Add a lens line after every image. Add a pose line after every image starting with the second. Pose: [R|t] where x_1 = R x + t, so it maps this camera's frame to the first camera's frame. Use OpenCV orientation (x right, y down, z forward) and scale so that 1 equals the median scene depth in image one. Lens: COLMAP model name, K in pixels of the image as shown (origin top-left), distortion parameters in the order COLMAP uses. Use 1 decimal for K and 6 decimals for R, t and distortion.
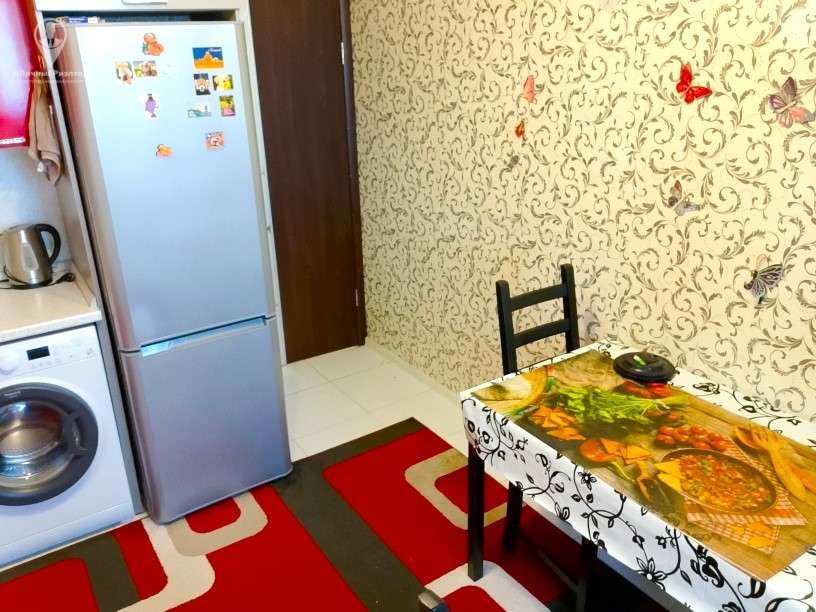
lens RADIAL K [[676.4, 0, 410.3], [0, 676.4, 308.5], [0, 0, 1]] dist [0.107435, -0.155500]
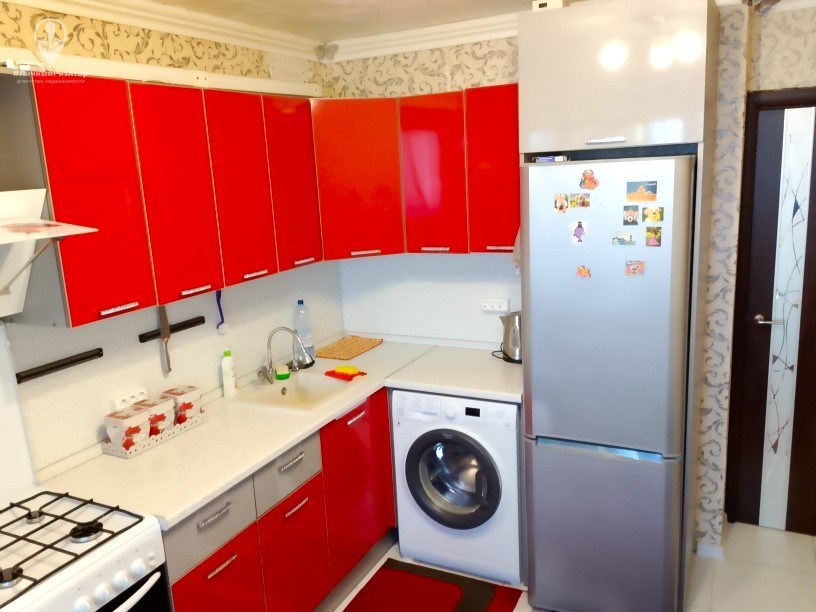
lens RADIAL K [[676.4, 0, 410.3], [0, 676.4, 308.5], [0, 0, 1]] dist [0.107435, -0.155500]
pose [[0.489640, 0.187087, -0.851617, 0.523303], [-0.289671, 0.956137, 0.043501, -0.168215], [0.822401, 0.225389, 0.522357, 0.262866]]
